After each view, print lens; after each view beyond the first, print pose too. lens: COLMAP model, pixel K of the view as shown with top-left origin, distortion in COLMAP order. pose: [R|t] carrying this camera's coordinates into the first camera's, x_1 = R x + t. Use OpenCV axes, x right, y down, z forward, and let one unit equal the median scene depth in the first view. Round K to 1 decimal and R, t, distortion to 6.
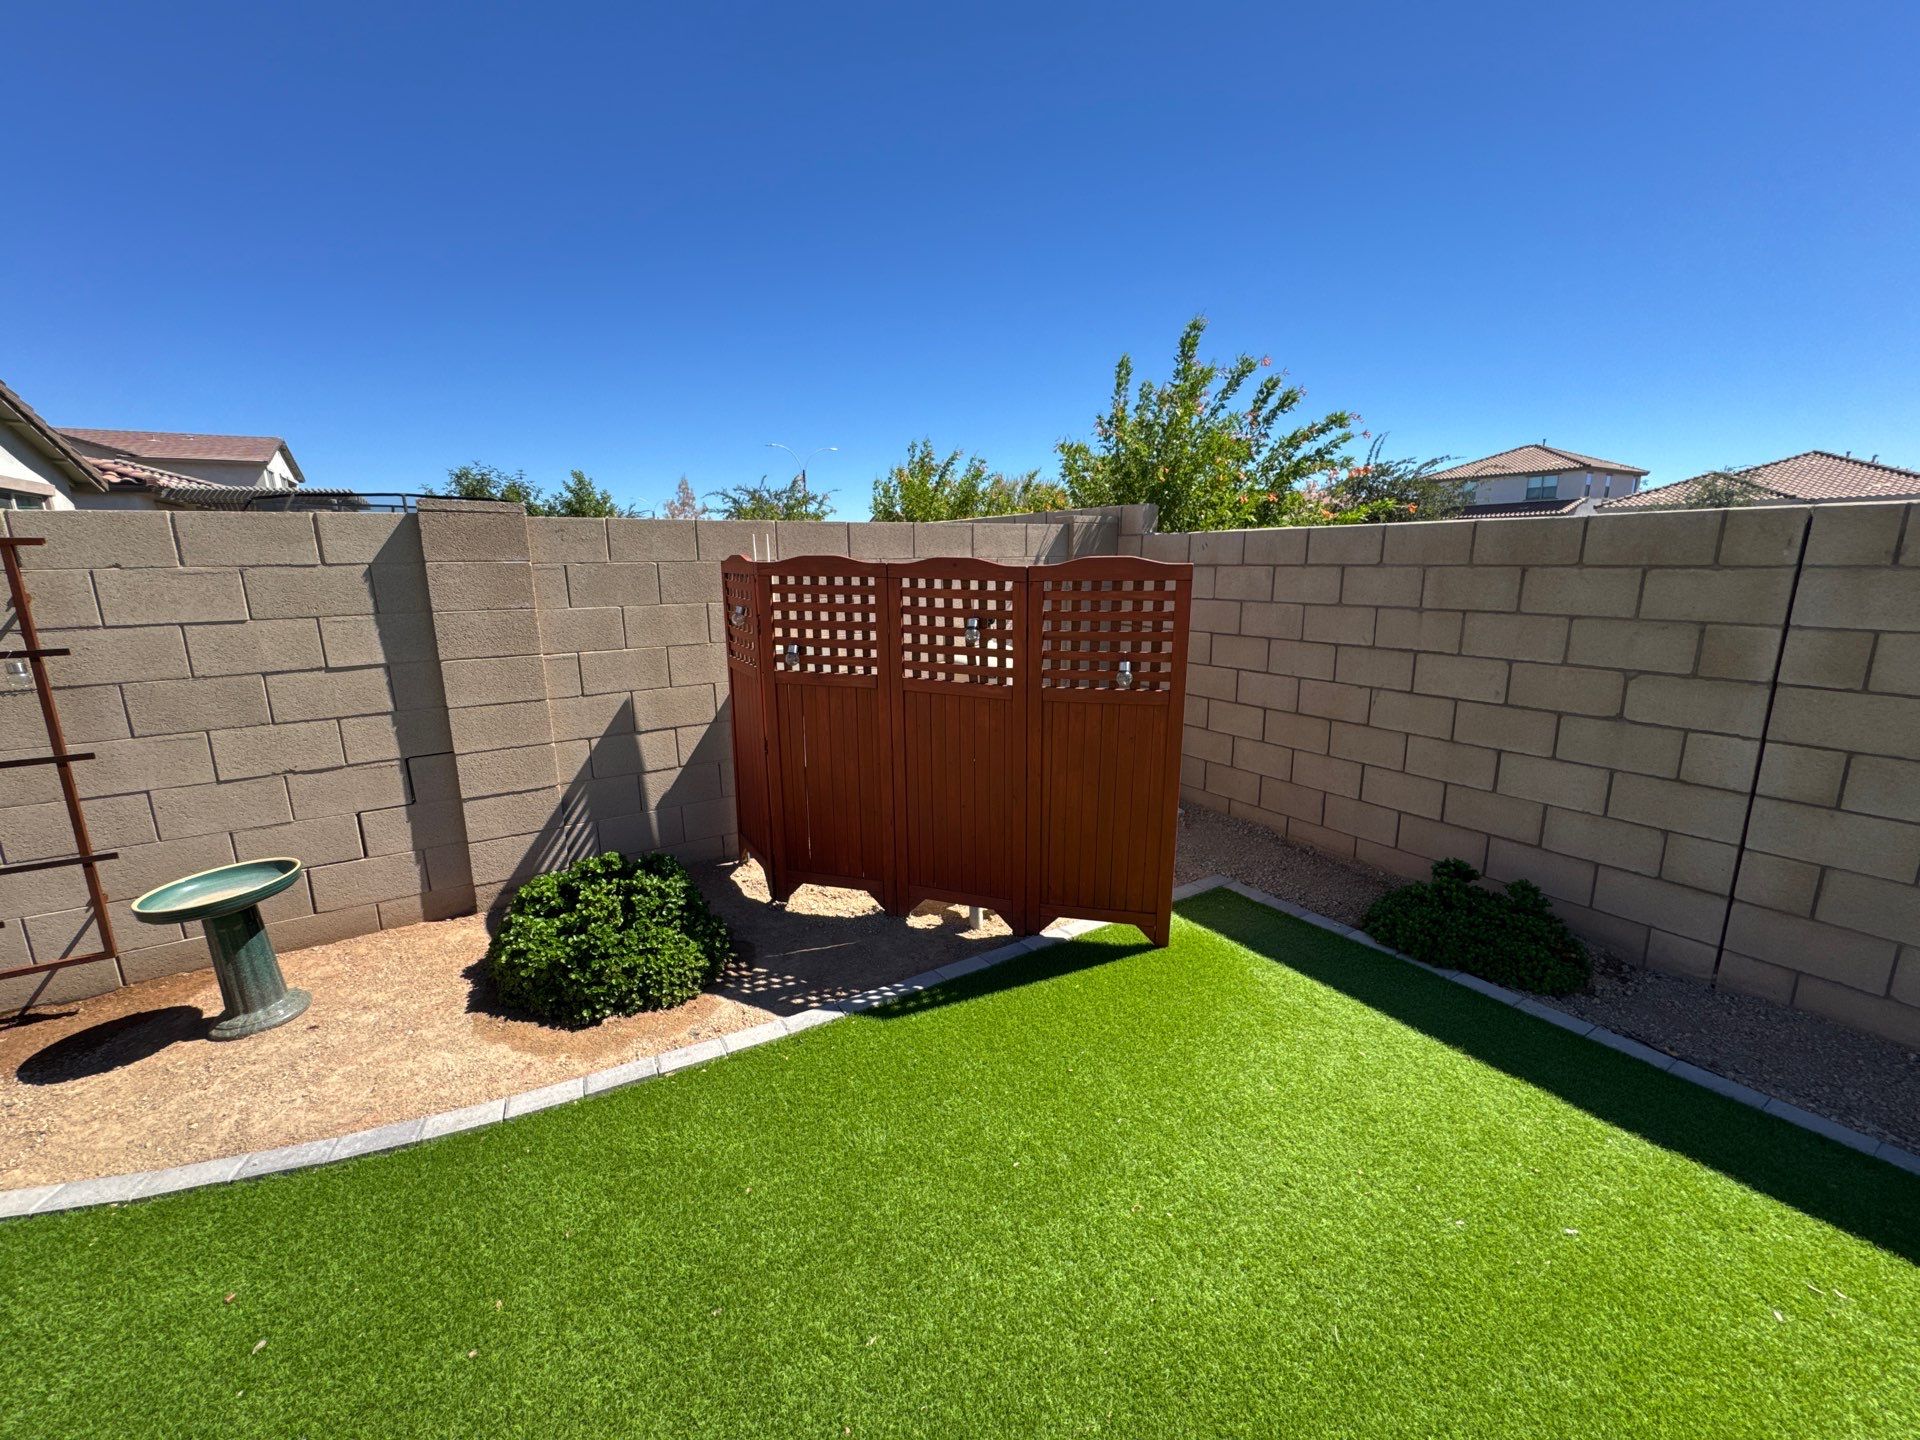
lens RADIAL K [[773.2, 0, 960.0], [0, 773.2, 720.0], [0, 0, 1]] dist [-0.000442, 0.000596]
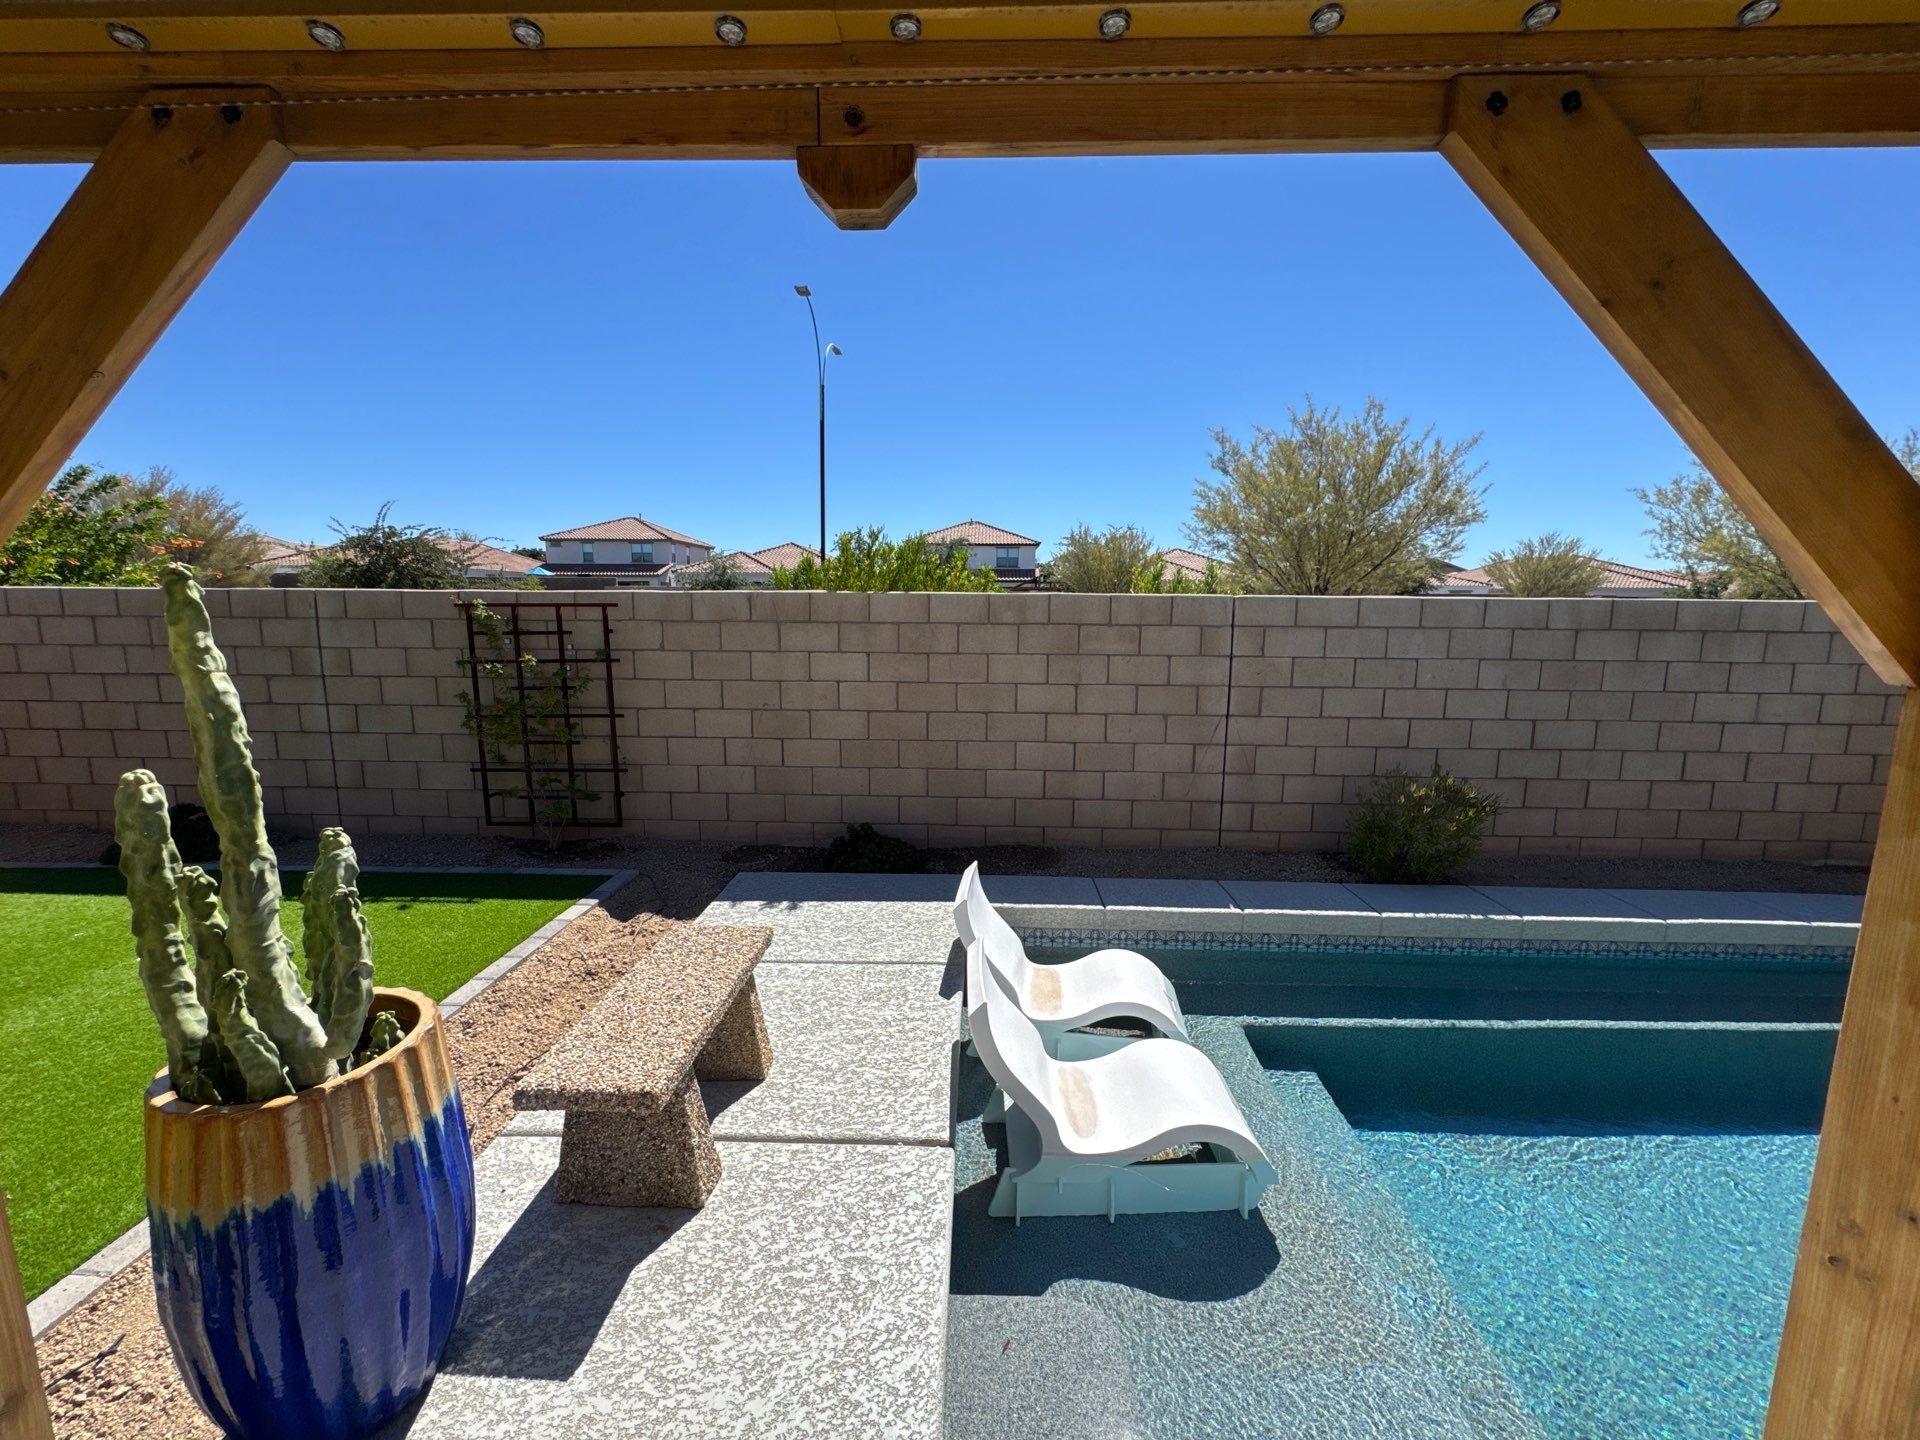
lens RADIAL K [[773.2, 0, 960.0], [0, 773.2, 720.0], [0, 0, 1]] dist [-0.000442, 0.000596]
pose [[0.571589, -0.105780, 0.813693, 0.185156], [0.156924, 0.987444, 0.018135, 0.153265], [-0.805395, 0.117322, 0.581012, -0.785831]]
